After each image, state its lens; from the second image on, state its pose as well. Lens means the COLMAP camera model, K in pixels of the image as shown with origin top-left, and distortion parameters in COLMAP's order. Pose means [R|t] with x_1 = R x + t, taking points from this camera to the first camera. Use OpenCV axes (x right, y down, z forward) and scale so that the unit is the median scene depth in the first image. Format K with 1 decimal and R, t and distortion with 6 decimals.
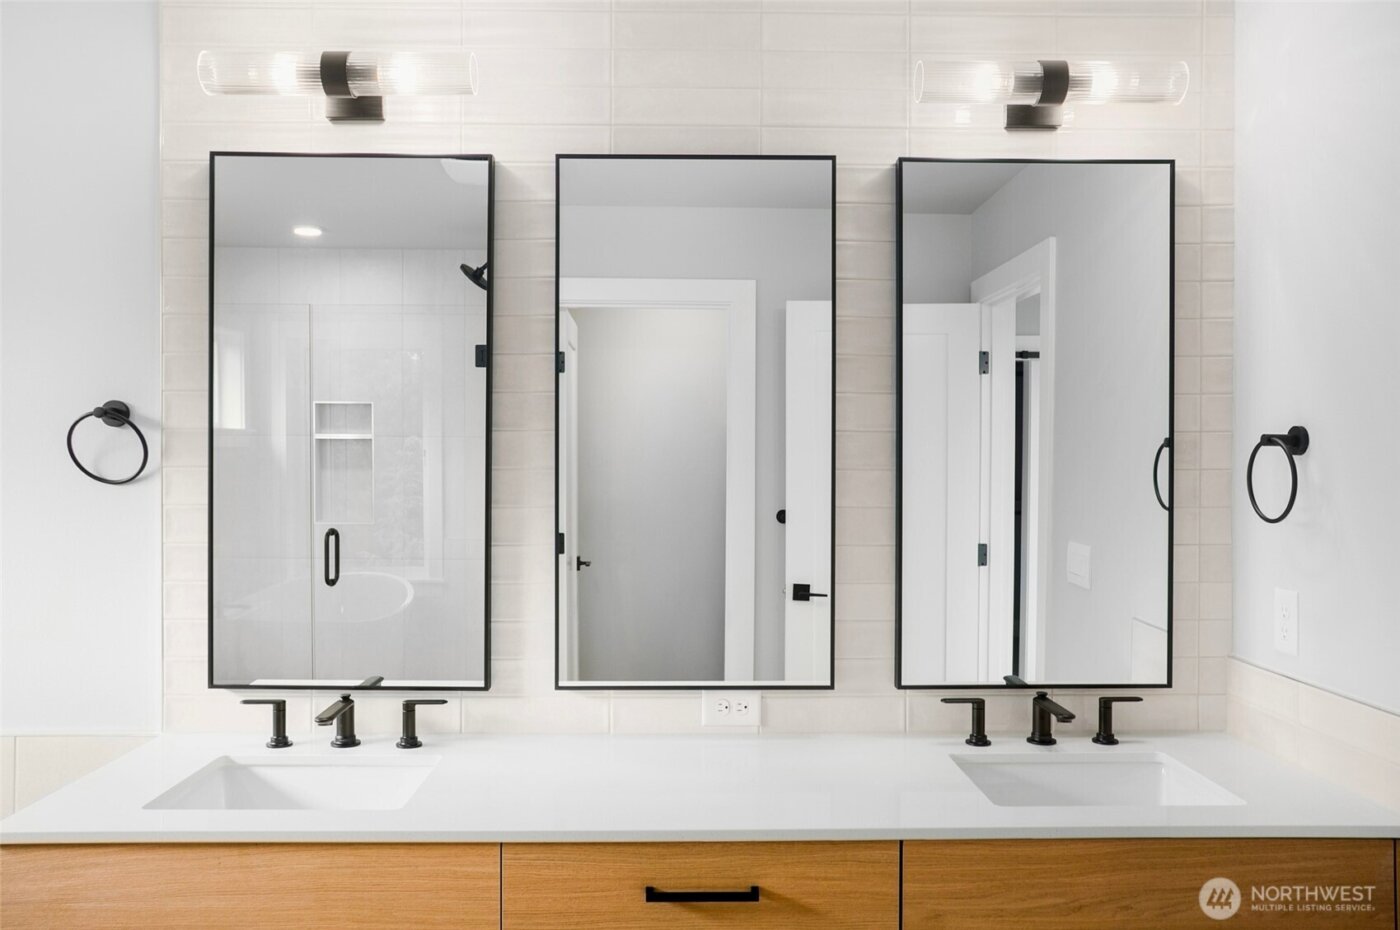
lens RADIAL K [[1086.4, 0, 700.3], [0, 1086.4, 464.0], [0, 0, 1]] dist [-0.005804, -0.001072]
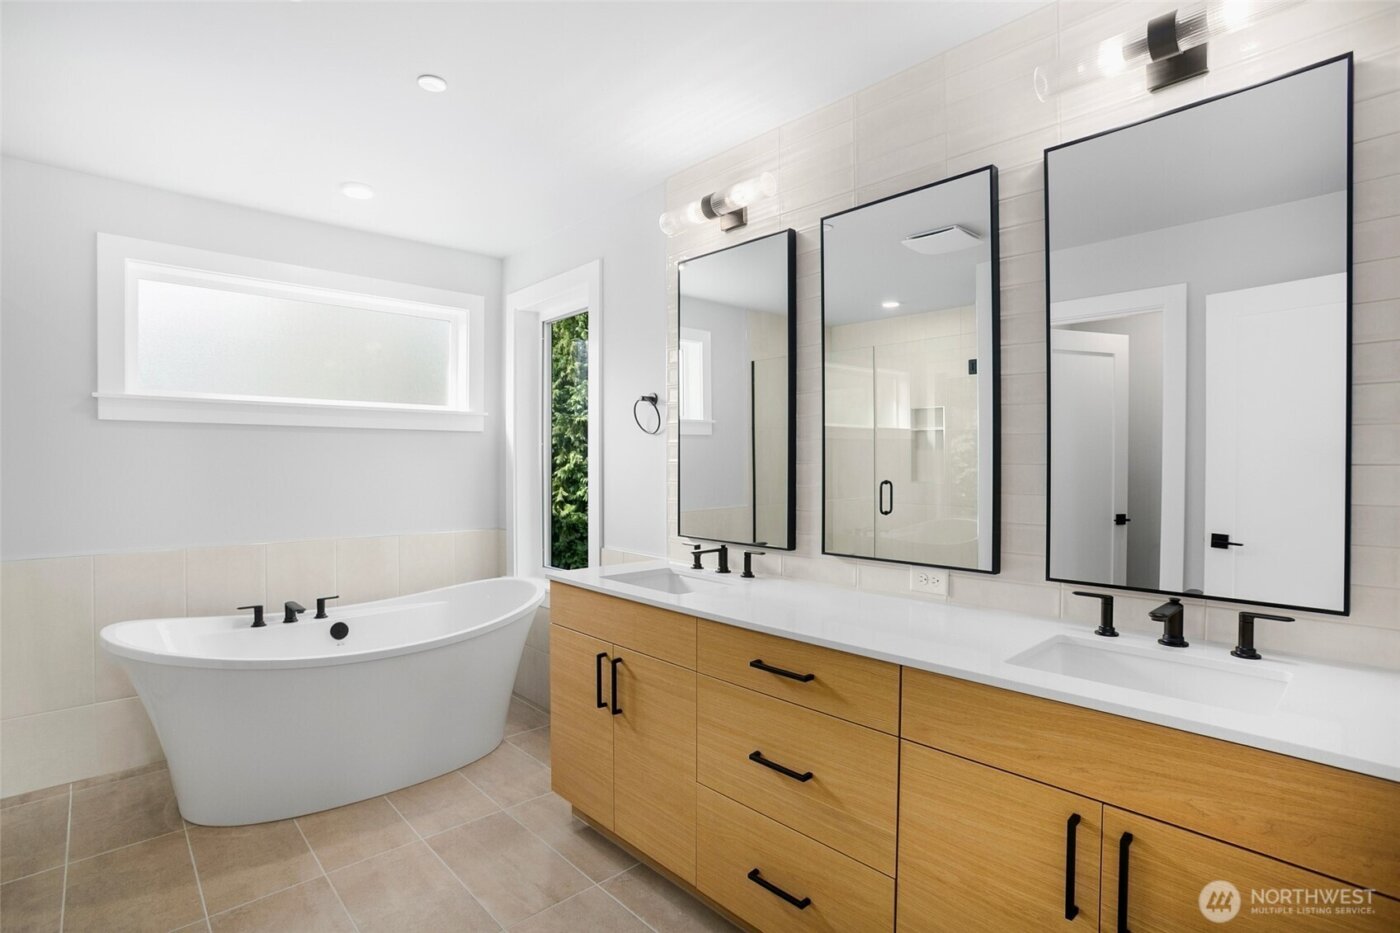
lens RADIAL K [[678.0, 0, 705.7], [0, 678.0, 467.9], [0, 0, 1]] dist [-0.051121, 0.014431]
pose [[0.680080, 0.007647, -0.733098, 0.484060], [-0.007026, 0.999968, 0.003913, 0.080830], [0.733104, 0.002490, 0.680112, 0.206089]]
